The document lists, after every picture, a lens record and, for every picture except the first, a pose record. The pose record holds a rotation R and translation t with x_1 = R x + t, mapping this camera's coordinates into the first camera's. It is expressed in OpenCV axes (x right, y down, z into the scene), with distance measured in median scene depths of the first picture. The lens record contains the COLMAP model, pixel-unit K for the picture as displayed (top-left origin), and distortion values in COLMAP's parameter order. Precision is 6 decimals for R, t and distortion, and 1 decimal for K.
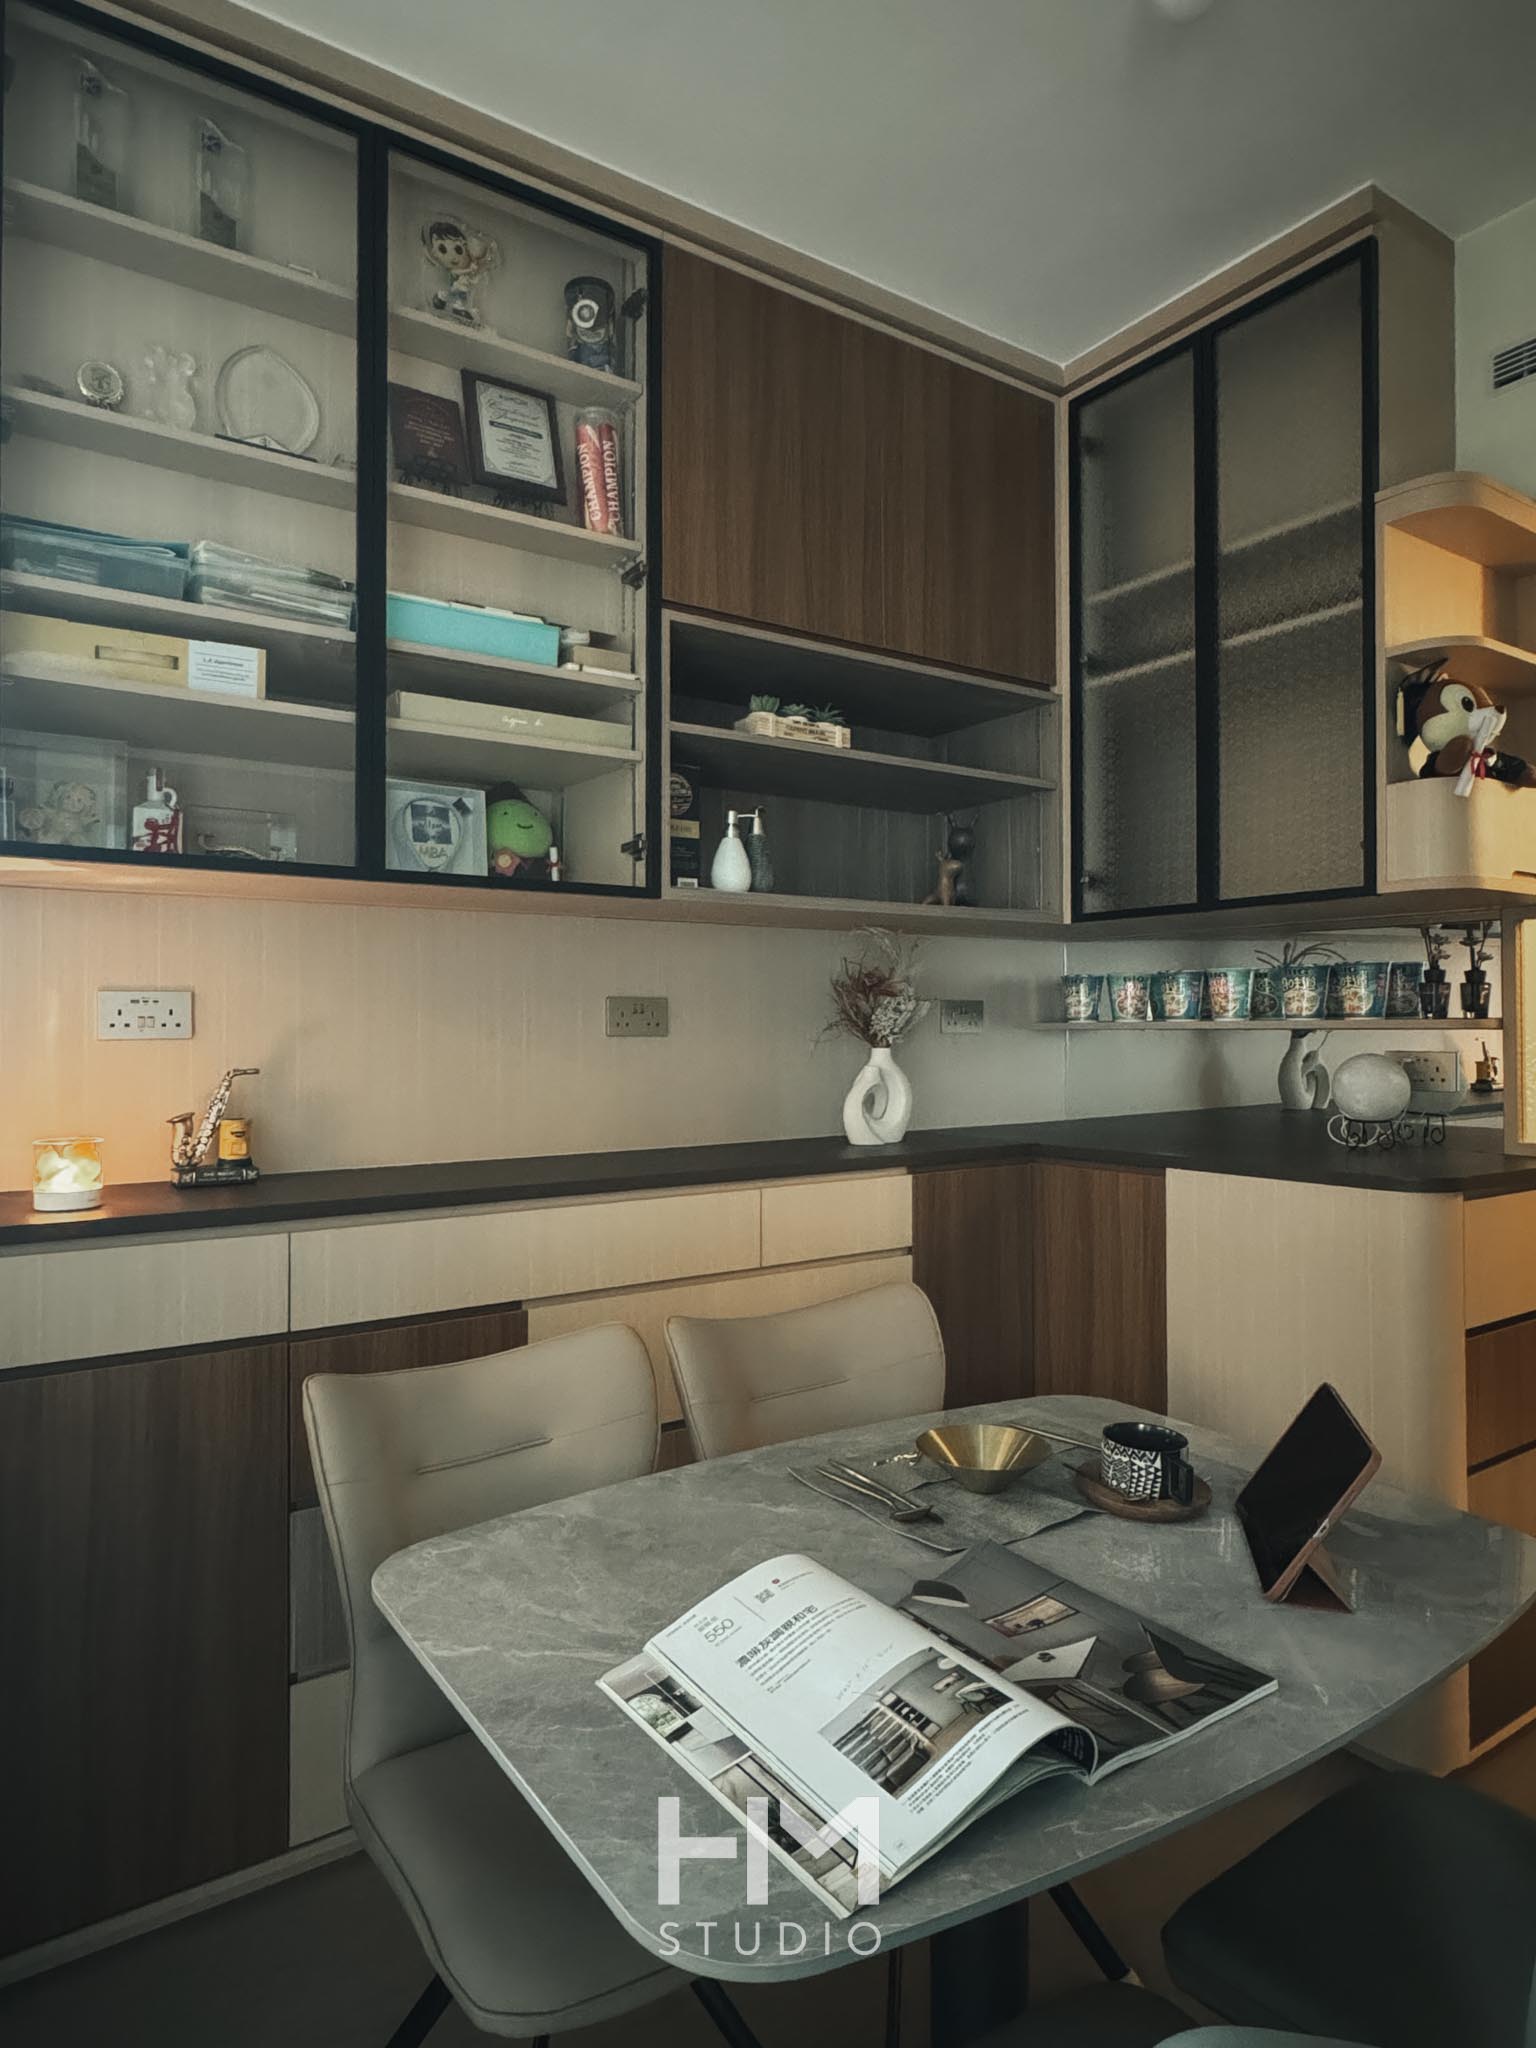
lens RADIAL K [[1198.8, 0, 738.7], [0, 1198.8, 1036.5], [0, 0, 1]] dist [-0.006069, -0.000174]
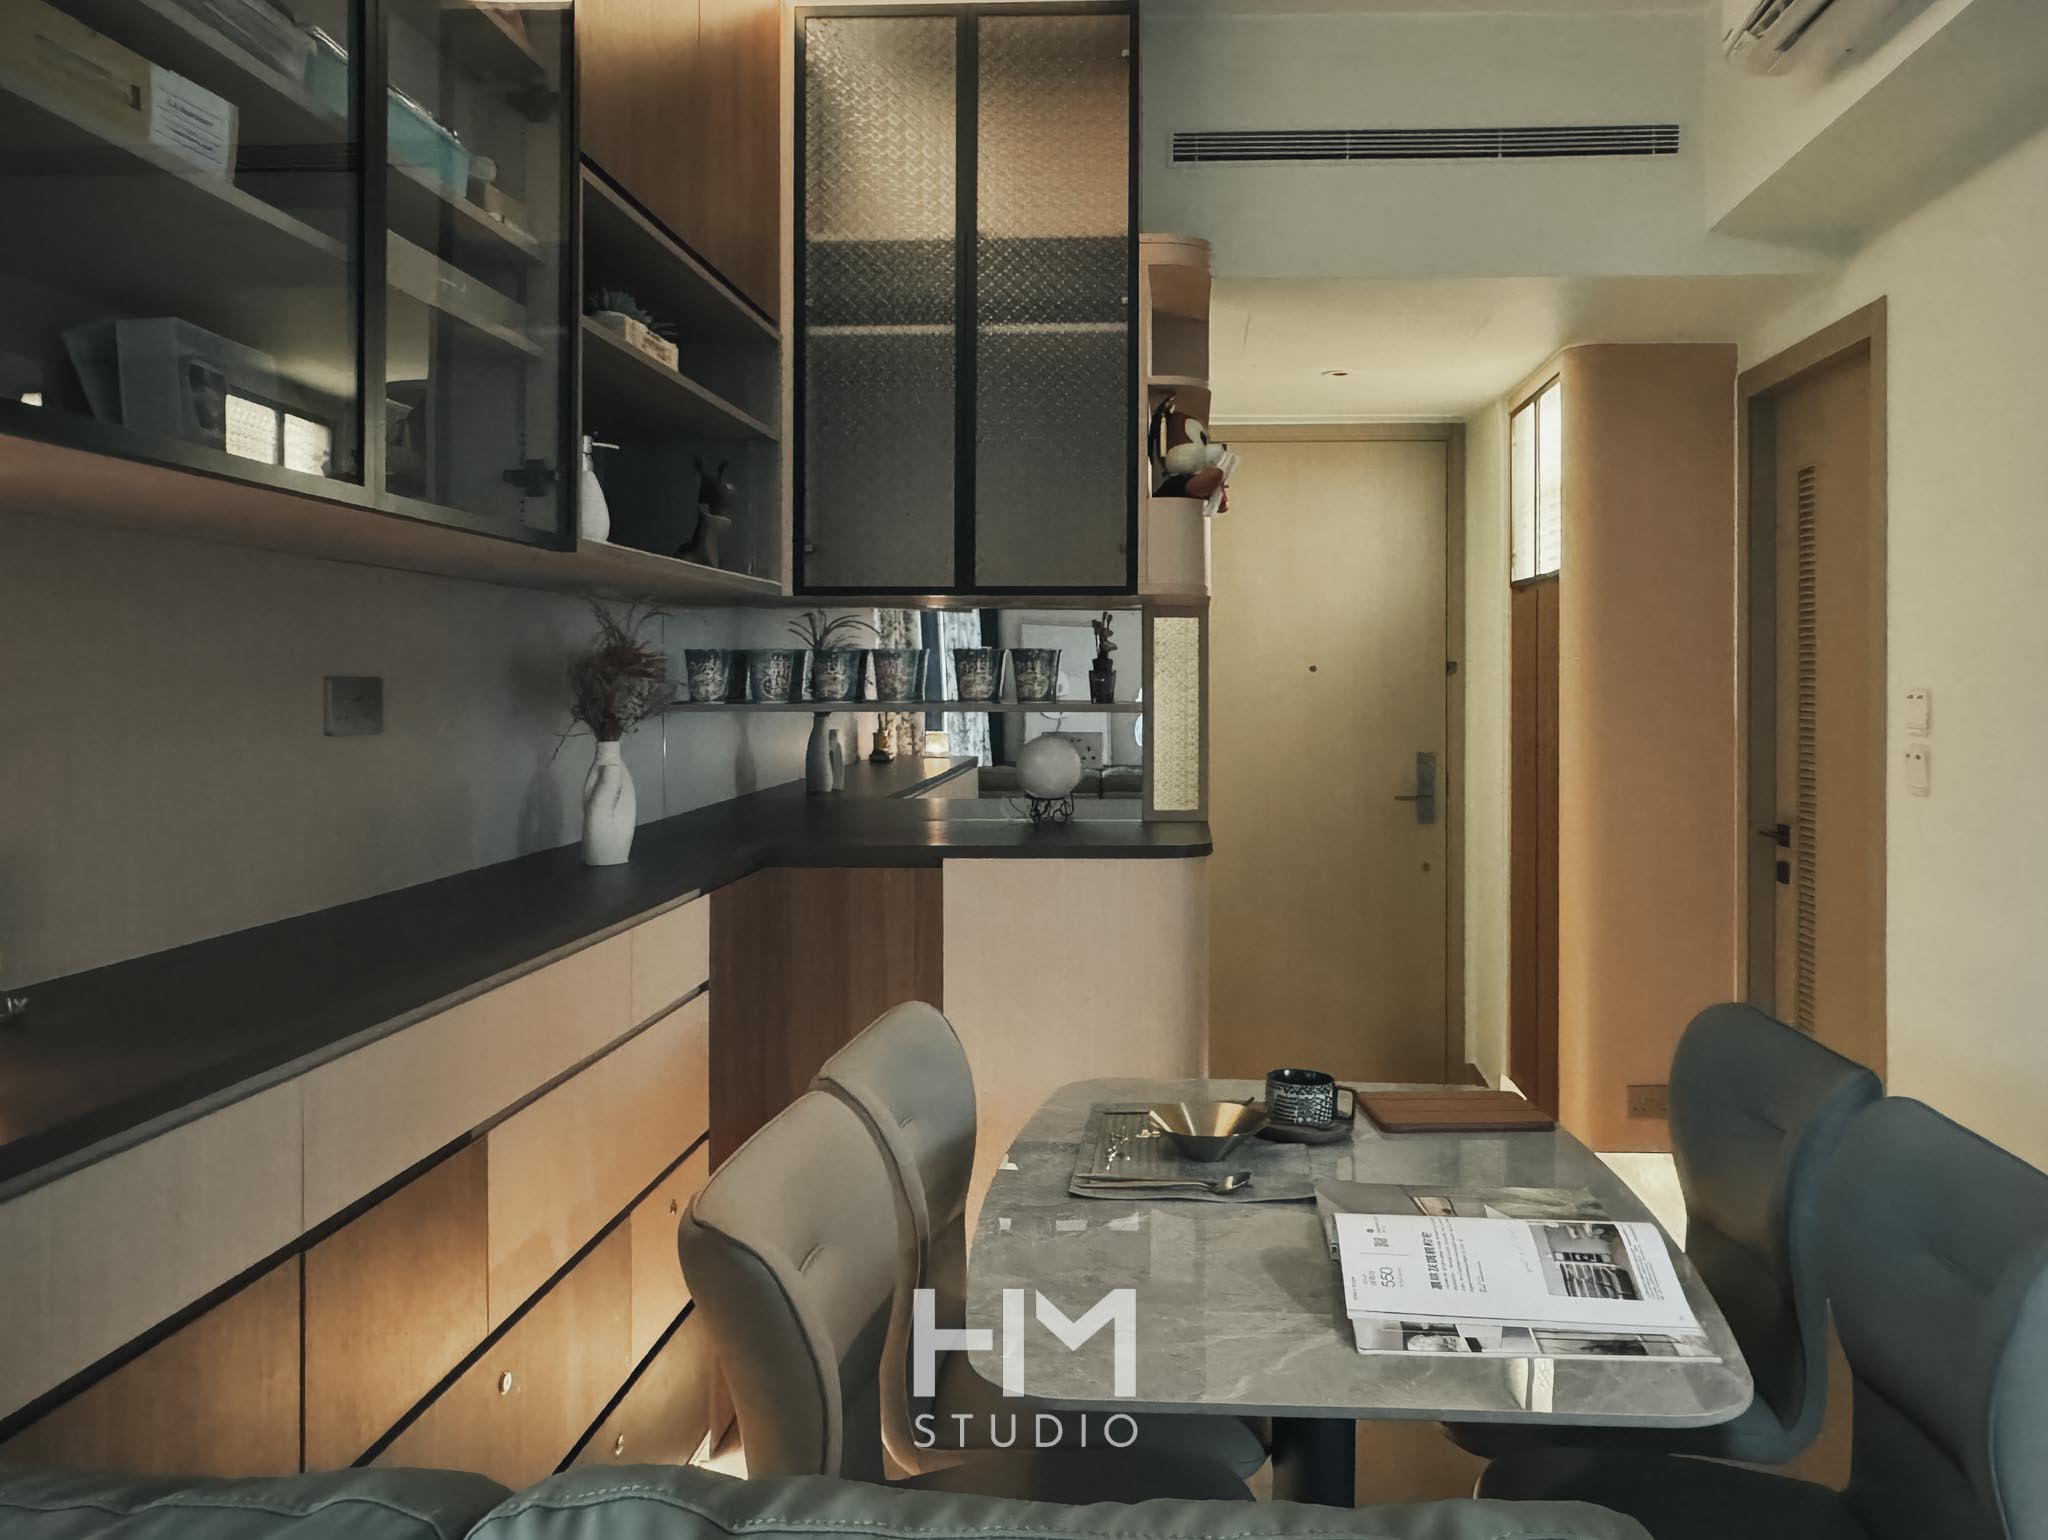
lens RADIAL K [[1525.7, 0, 1111.2], [0, 1525.7, 710.7], [0, 0, 1]] dist [-0.012334, 0.000008]
pose [[0.599365, -0.008824, 0.800427, -1.346995], [0.003260, 0.999958, 0.008582, -0.049998], [-0.800469, -0.002534, 0.599368, 0.363150]]
